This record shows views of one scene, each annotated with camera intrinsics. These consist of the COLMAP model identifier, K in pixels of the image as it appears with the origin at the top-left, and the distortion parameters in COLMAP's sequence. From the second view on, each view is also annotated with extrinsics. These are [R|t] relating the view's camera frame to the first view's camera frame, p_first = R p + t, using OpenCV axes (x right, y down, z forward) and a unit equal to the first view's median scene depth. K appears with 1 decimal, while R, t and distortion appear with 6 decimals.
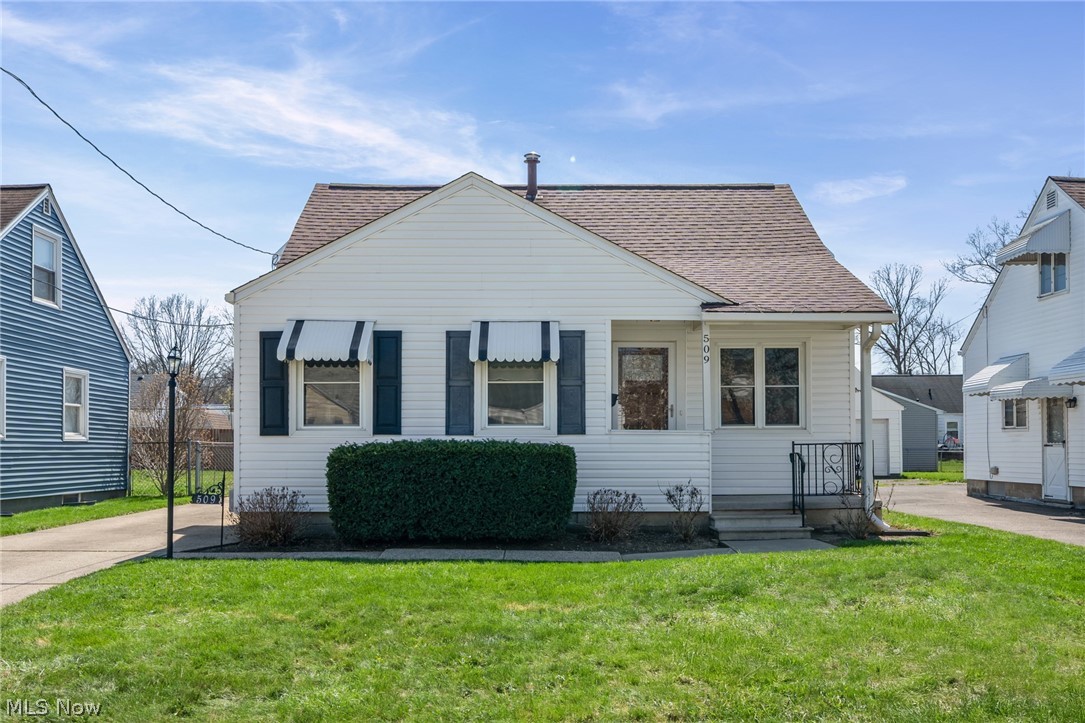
lens RADIAL K [[958.1, 0, 545.7], [0, 958.1, 424.9], [0, 0, 1]] dist [-0.007317, 0.000489]
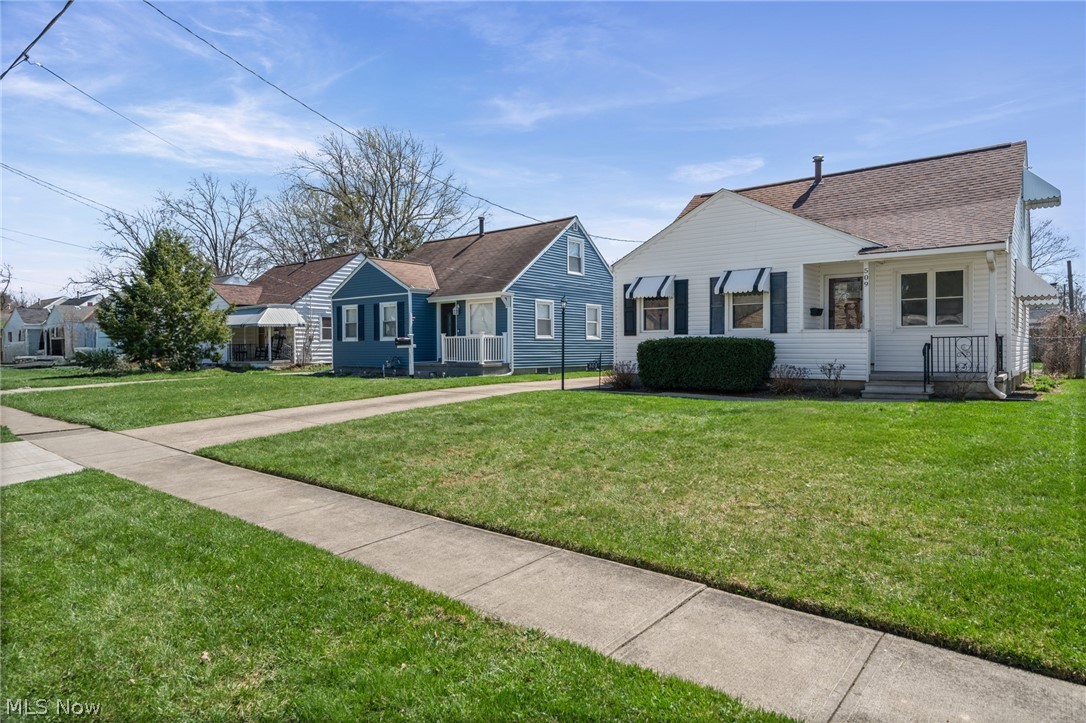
lens RADIAL K [[644.8, 0, 543.0], [0, 644.8, 361.5], [0, 0, 1]] dist [0.003273, 0.000513]
pose [[0.763996, 0.013129, -0.645087, 0.449037], [0.013757, 0.999234, 0.036629, 0.012480], [0.645074, -0.036859, 0.763231, -0.154411]]
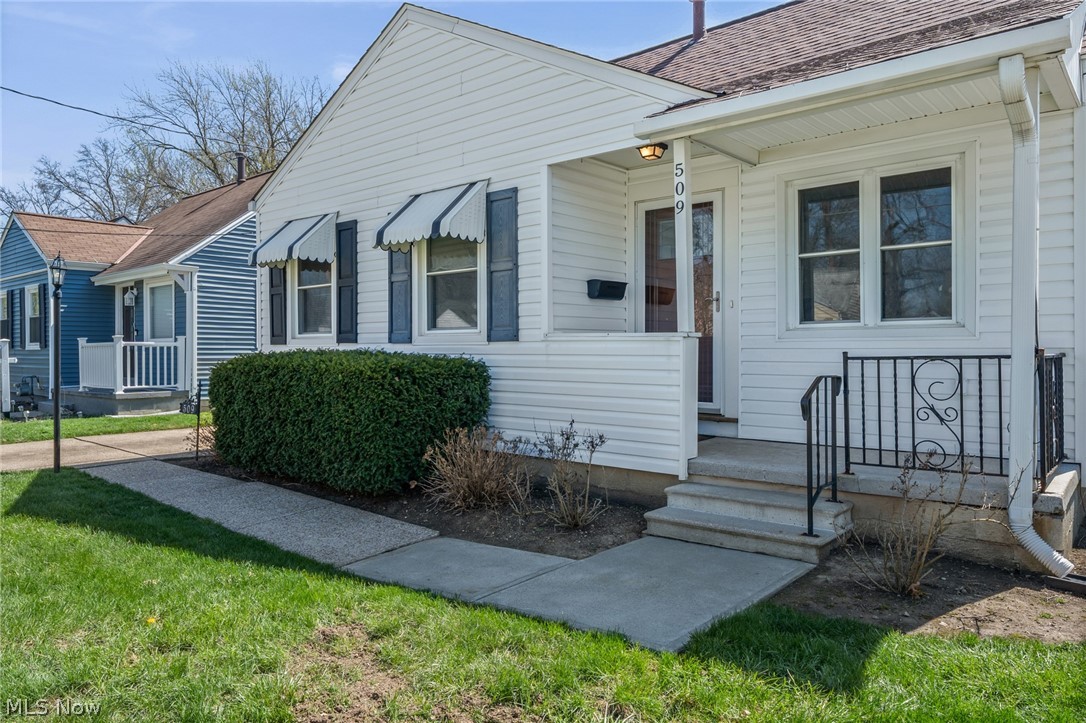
lens RADIAL K [[722.7, 0, 543.0], [0, 722.7, 361.5], [0, 0, 1]] dist [-0.002616, 0.000298]
pose [[0.751761, 0.010402, -0.659353, 0.390130], [0.015065, 0.999344, 0.032943, 0.007389], [0.659263, -0.034698, 0.751111, 0.626161]]
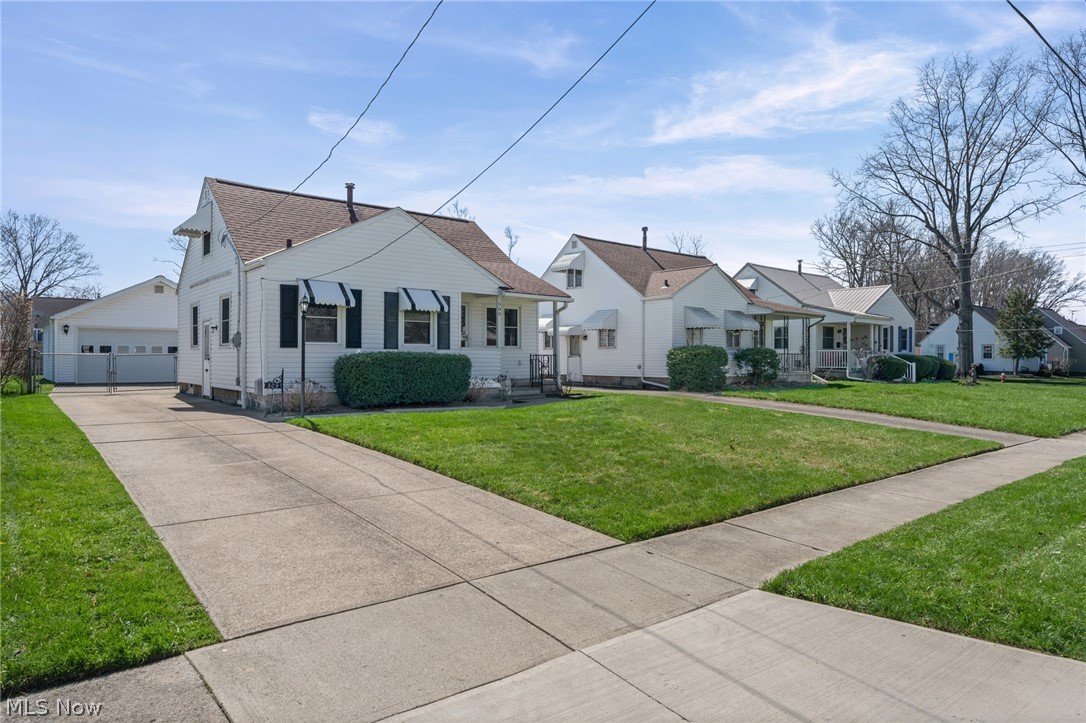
lens RADIAL K [[644.8, 0, 543.0], [0, 644.8, 361.5], [0, 0, 1]] dist [0.003273, 0.000513]
pose [[0.771941, 0.000541, 0.635694, -0.648550], [-0.017201, 0.999651, 0.020036, 0.004740], [-0.635462, -0.026401, 0.771681, -0.140079]]
